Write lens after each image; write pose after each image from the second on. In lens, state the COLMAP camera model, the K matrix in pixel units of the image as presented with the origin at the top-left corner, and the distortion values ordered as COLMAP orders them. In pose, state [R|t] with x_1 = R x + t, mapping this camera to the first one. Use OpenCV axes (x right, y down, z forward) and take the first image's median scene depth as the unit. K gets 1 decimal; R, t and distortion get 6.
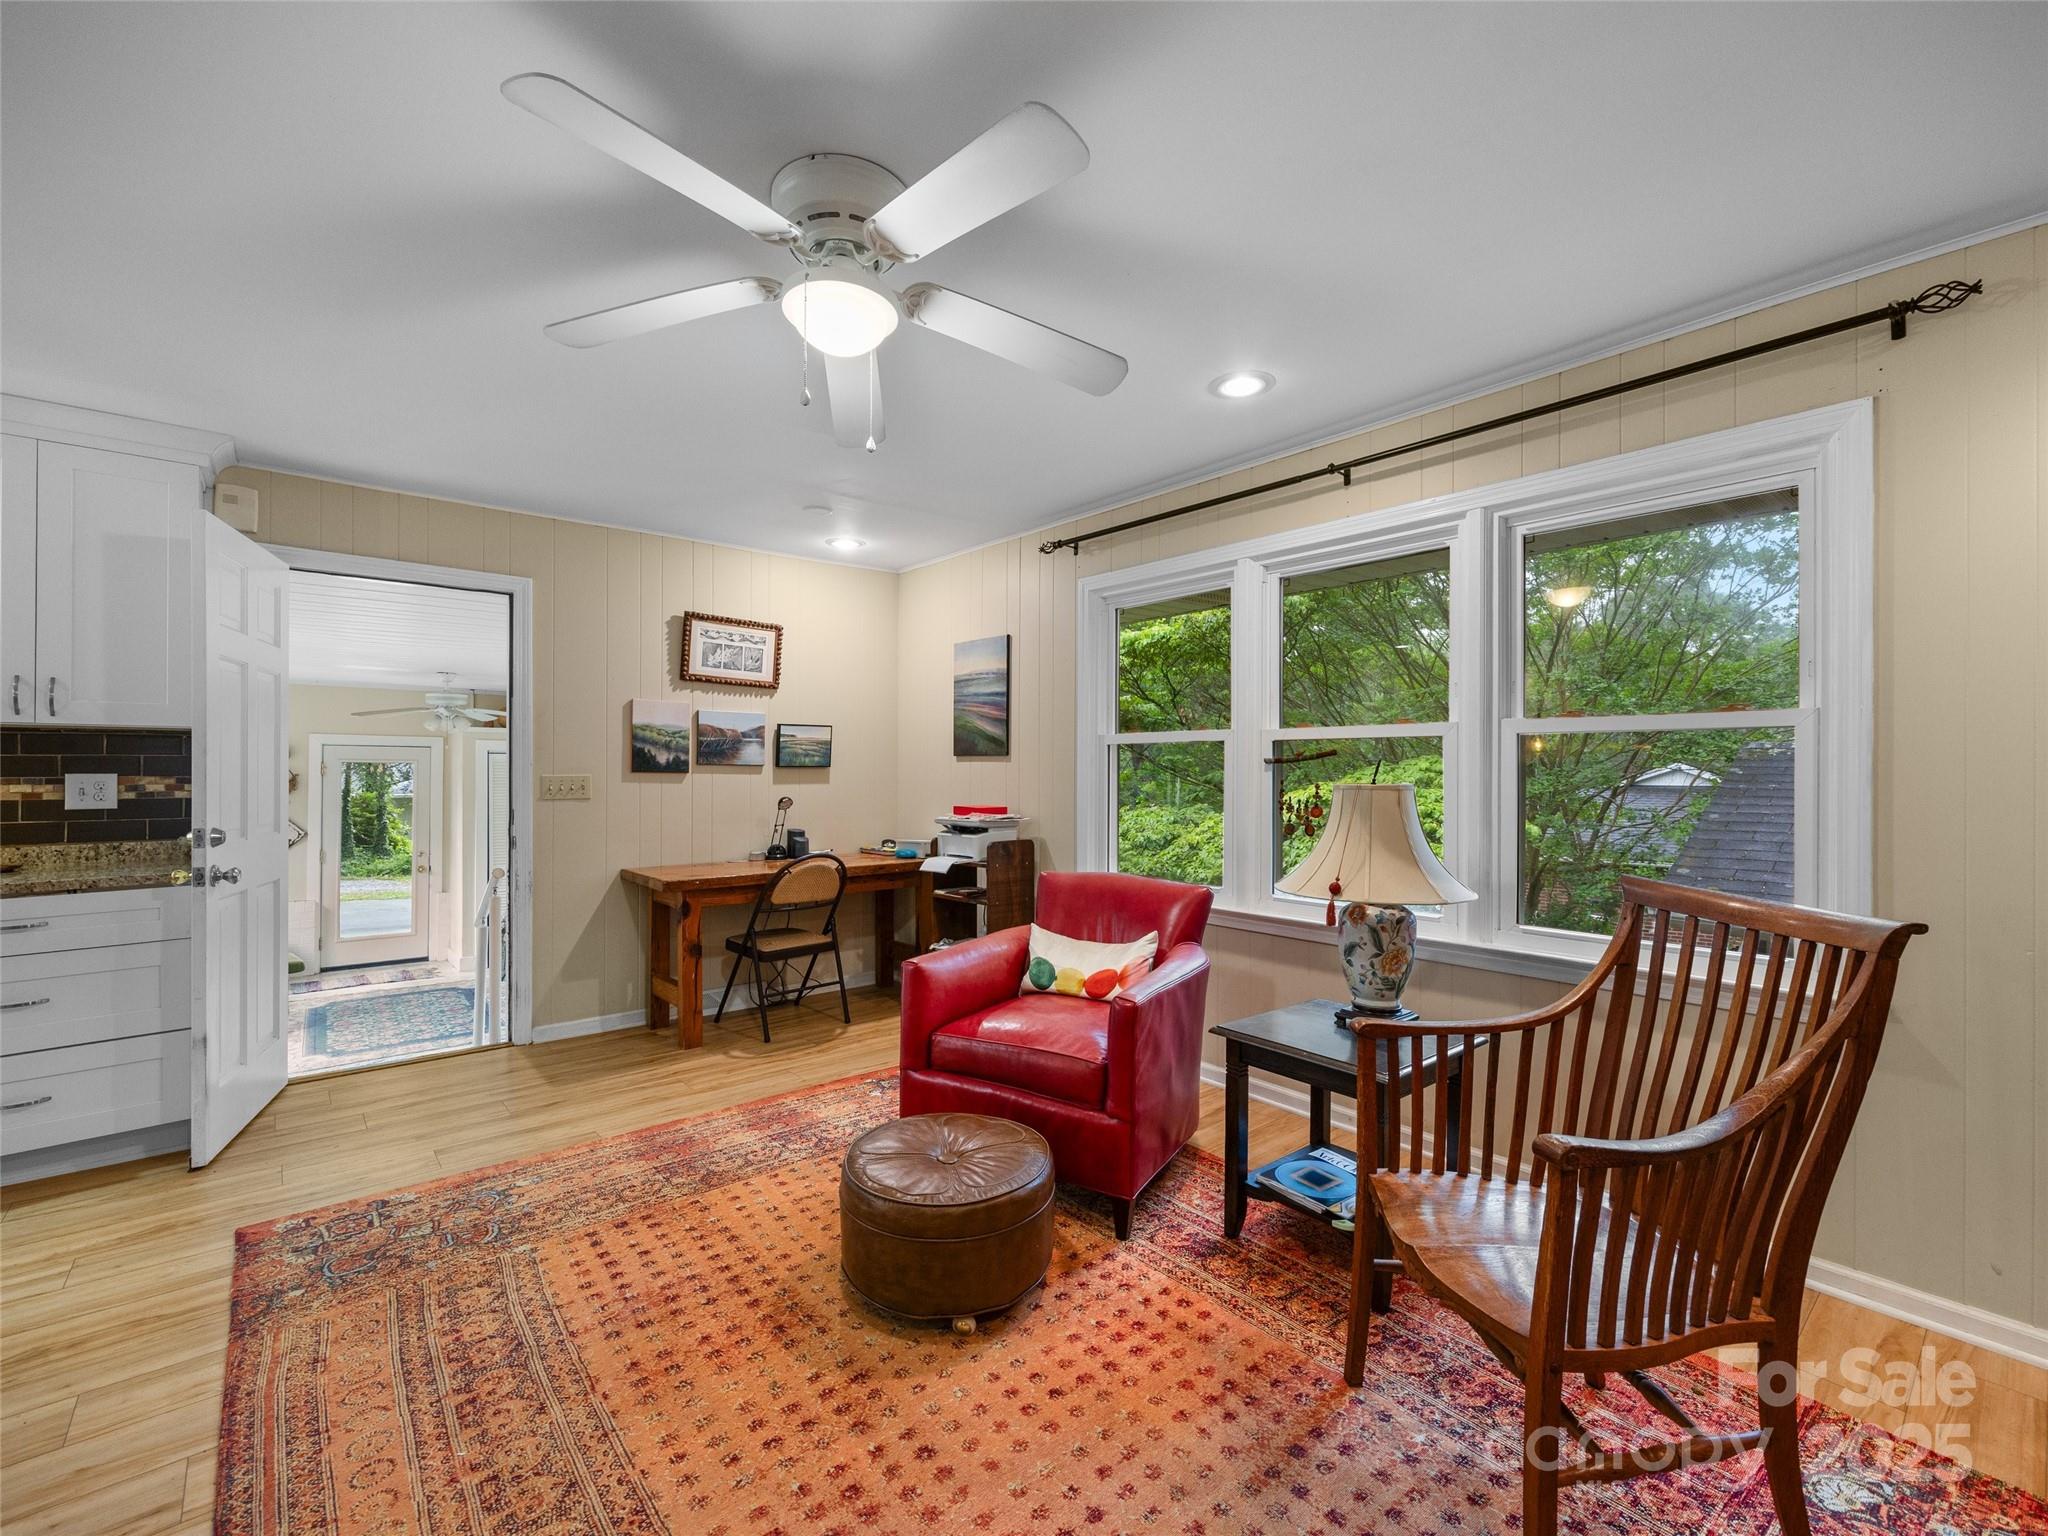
lens RADIAL K [[879.6, 0, 1032.0], [0, 879.6, 776.9], [0, 0, 1]] dist [0.001347, 0.000225]
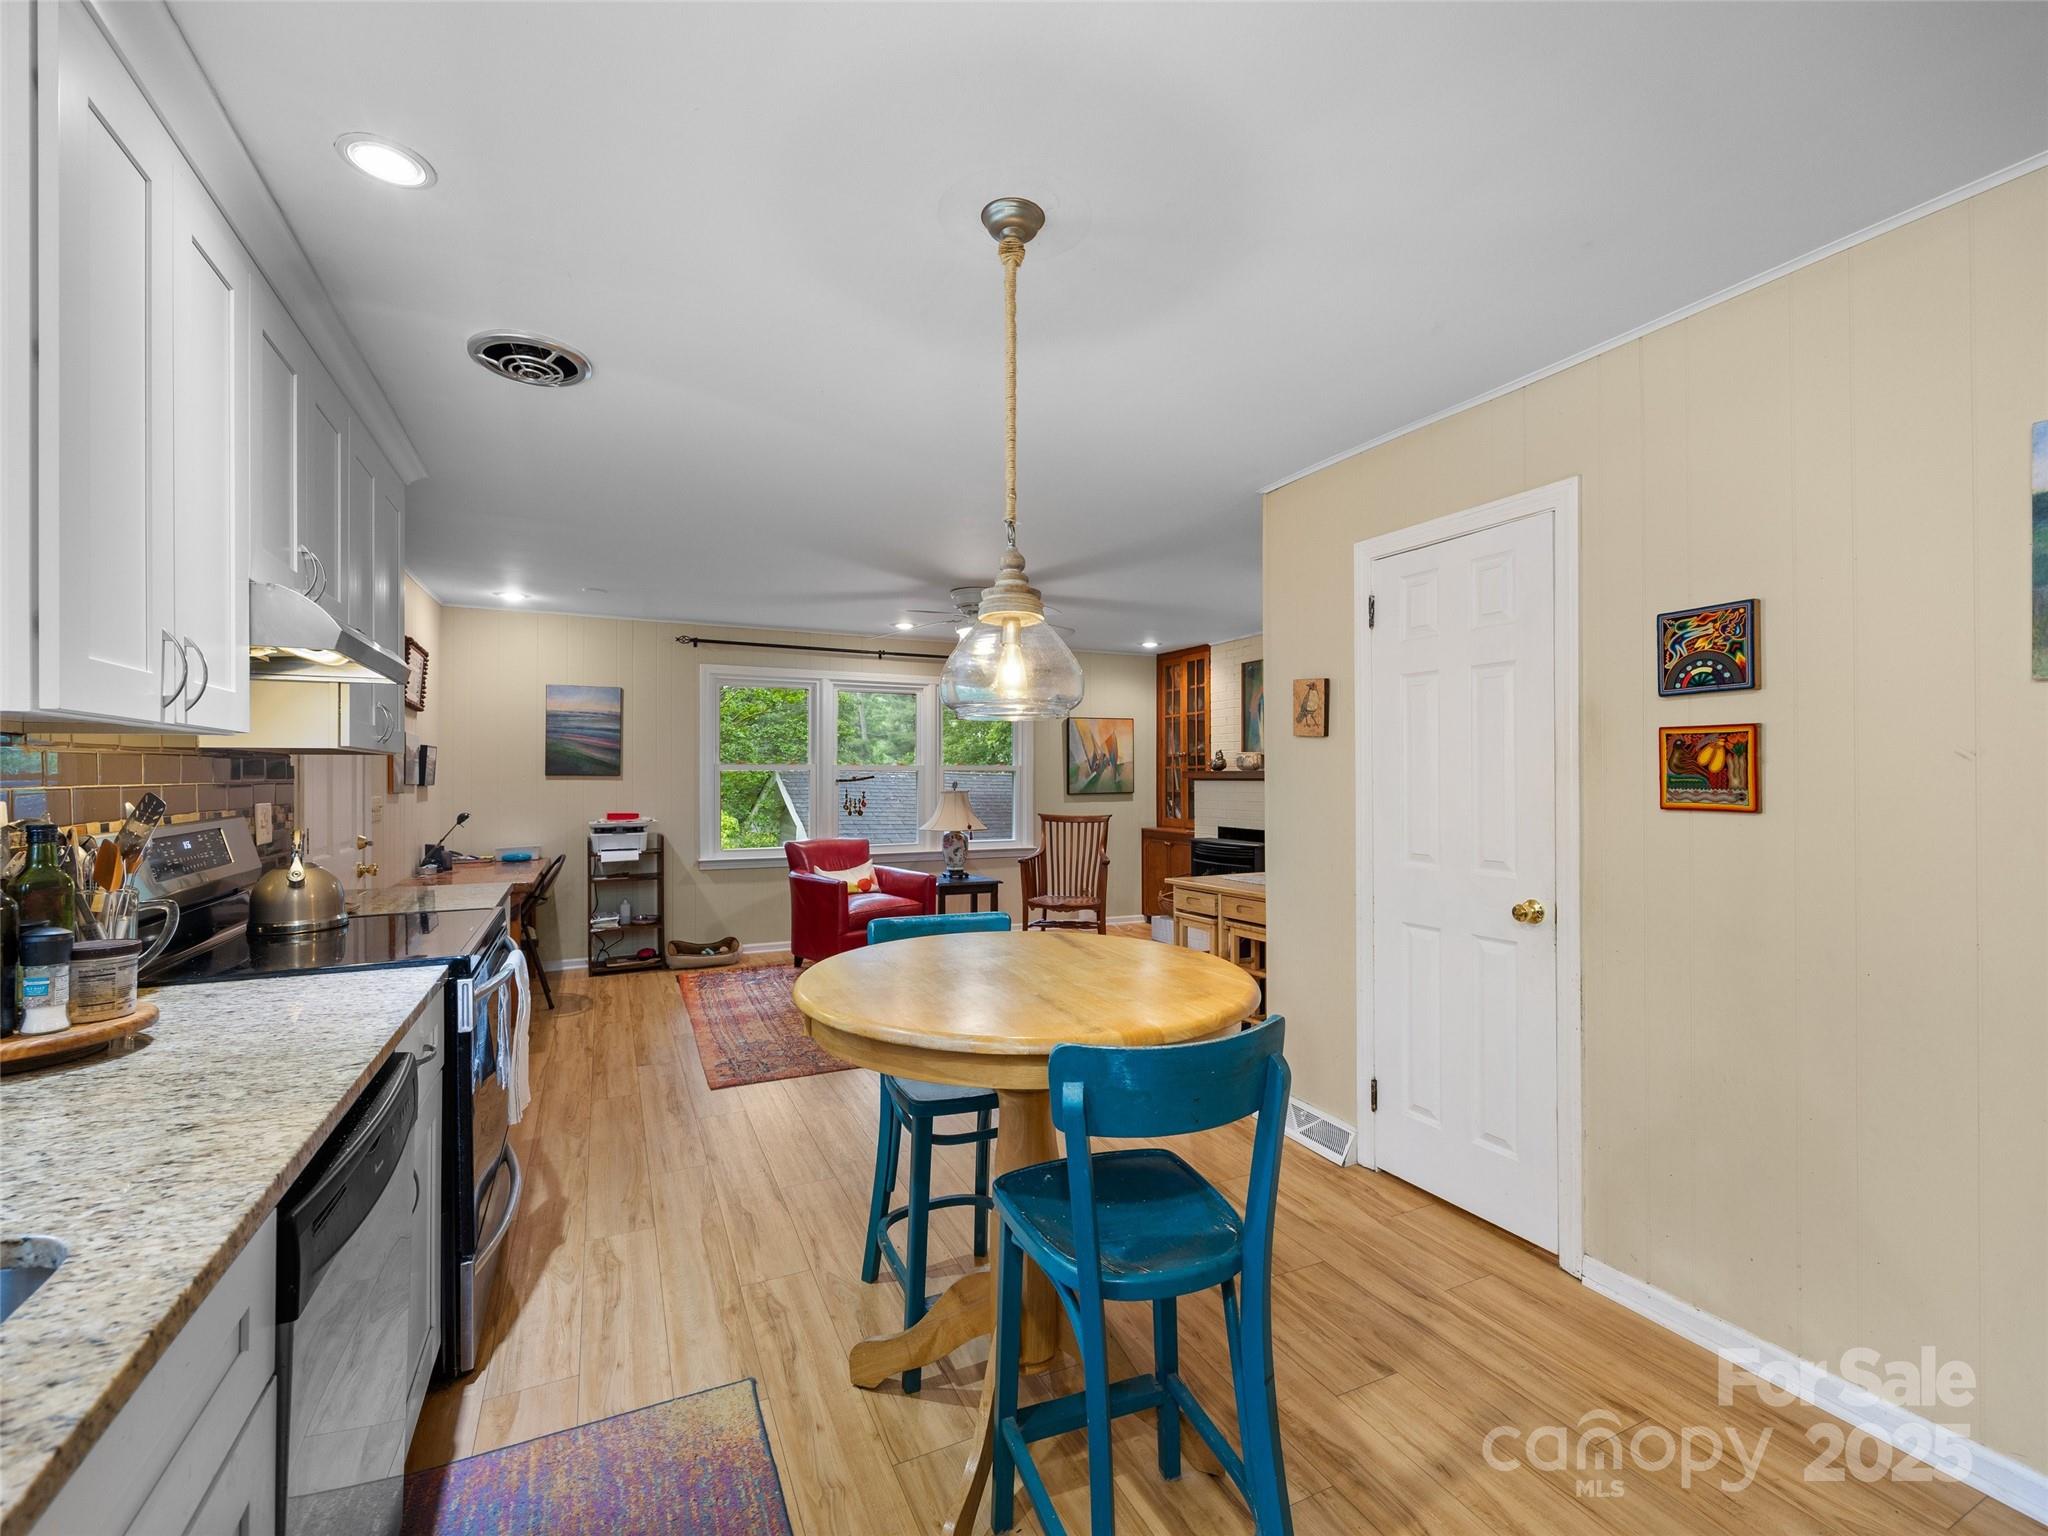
lens RADIAL K [[879.6, 0, 1032.0], [0, 879.6, 776.9], [0, 0, 1]] dist [0.001347, 0.000225]
pose [[0.250686, 0.001460, 0.968067, -1.548423], [0.010165, 0.999940, -0.004141, -0.013272], [-0.968015, 0.010879, 0.250657, 0.045180]]
